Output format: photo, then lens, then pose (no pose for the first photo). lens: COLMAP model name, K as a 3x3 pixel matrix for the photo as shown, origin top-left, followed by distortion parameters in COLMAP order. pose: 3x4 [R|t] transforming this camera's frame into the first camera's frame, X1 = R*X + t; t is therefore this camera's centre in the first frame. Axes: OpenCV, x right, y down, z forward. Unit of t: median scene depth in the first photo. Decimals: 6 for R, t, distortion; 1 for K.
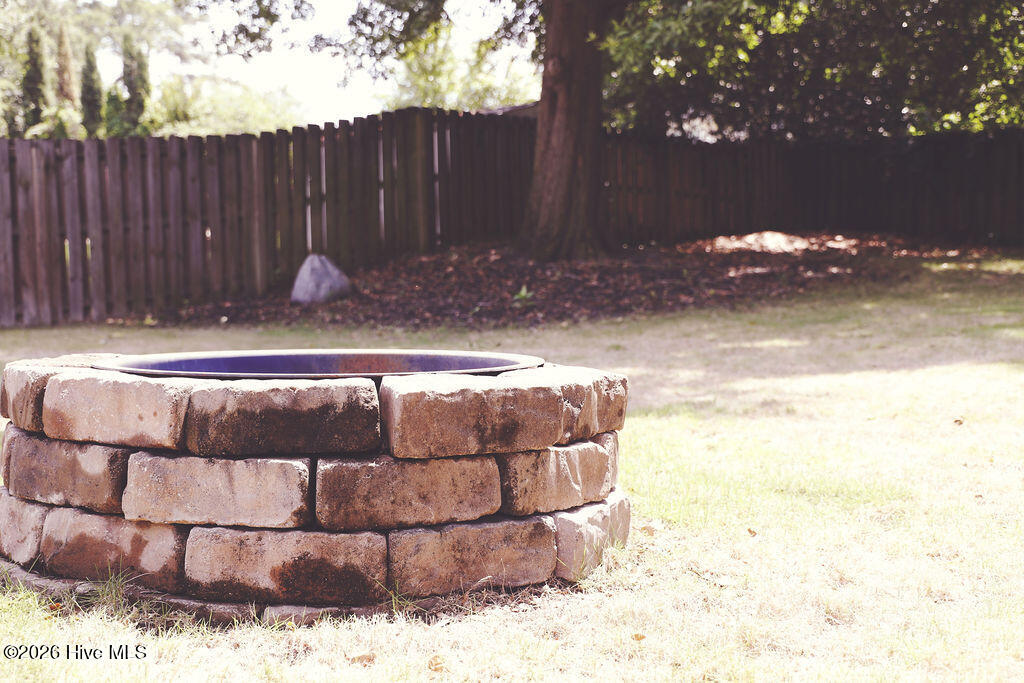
lens RADIAL K [[1252.0, 0, 505.6], [0, 1252.0, 339.2], [0, 0, 1]] dist [0.029085, 0.000000]
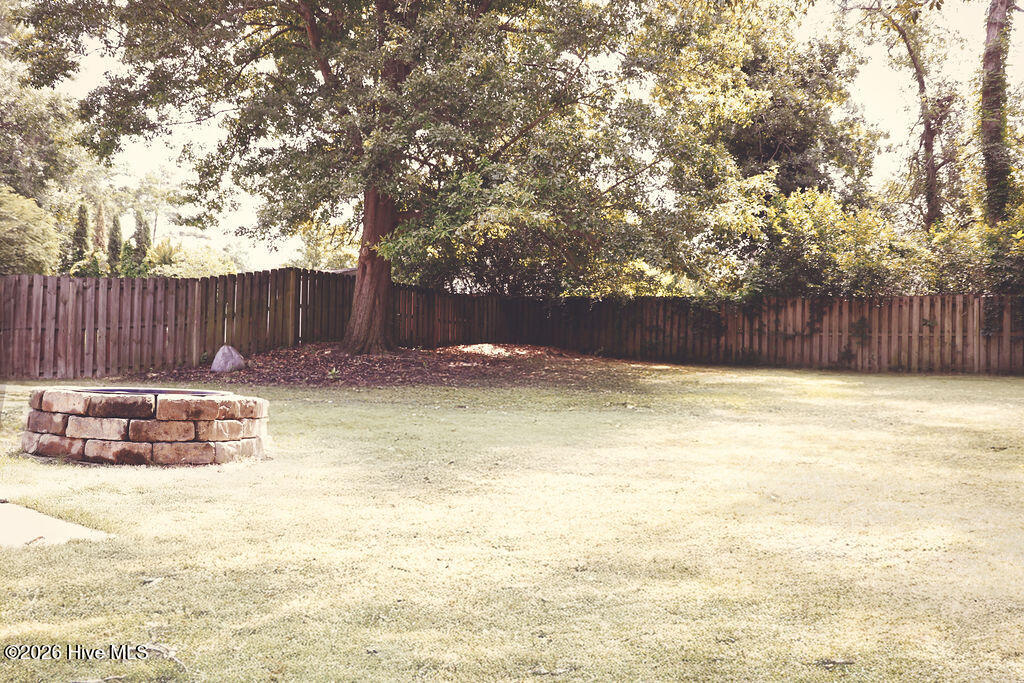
lens RADIAL K [[760.5, 0, 506.9], [0, 760.5, 347.6], [0, 0, 1]] dist [-0.105206, 0.067031]
pose [[0.984740, 0.043243, 0.168571, 0.066516], [-0.031107, 0.996774, -0.073984, 0.003534], [-0.171227, 0.067611, 0.982909, -0.147211]]
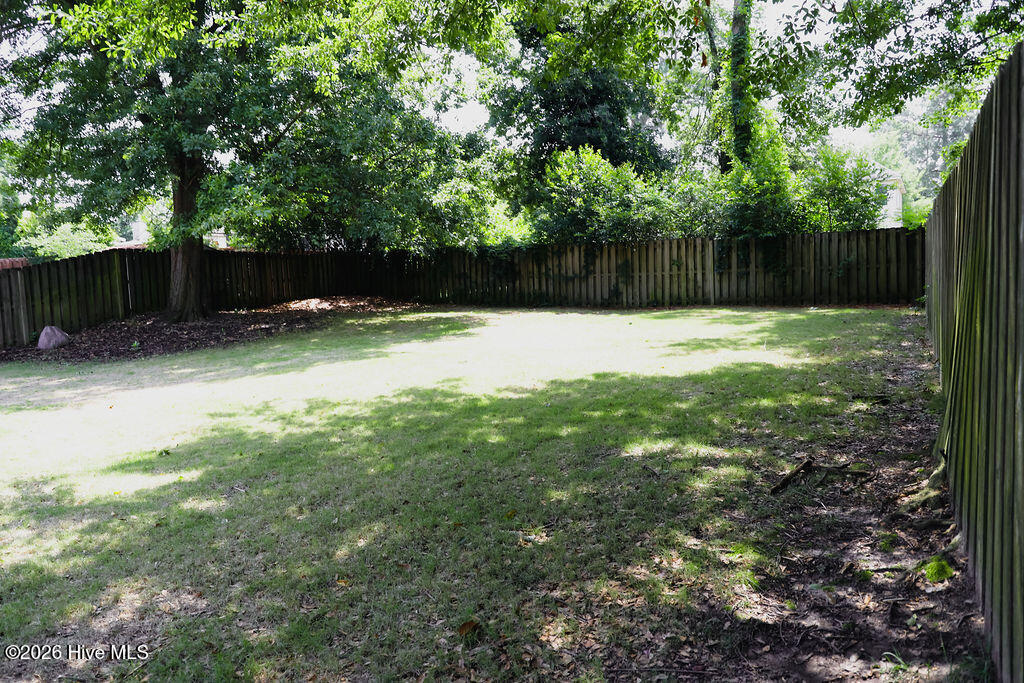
lens RADIAL K [[760.5, 0, 523.8], [0, 760.5, 338.2], [0, 0, 1]] dist [-0.105206, 0.067031]
pose [[0.966753, -0.038484, 0.252801, 0.301498], [0.034919, 0.999218, 0.018573, -0.041413], [-0.253318, -0.009128, 0.967340, -0.398922]]
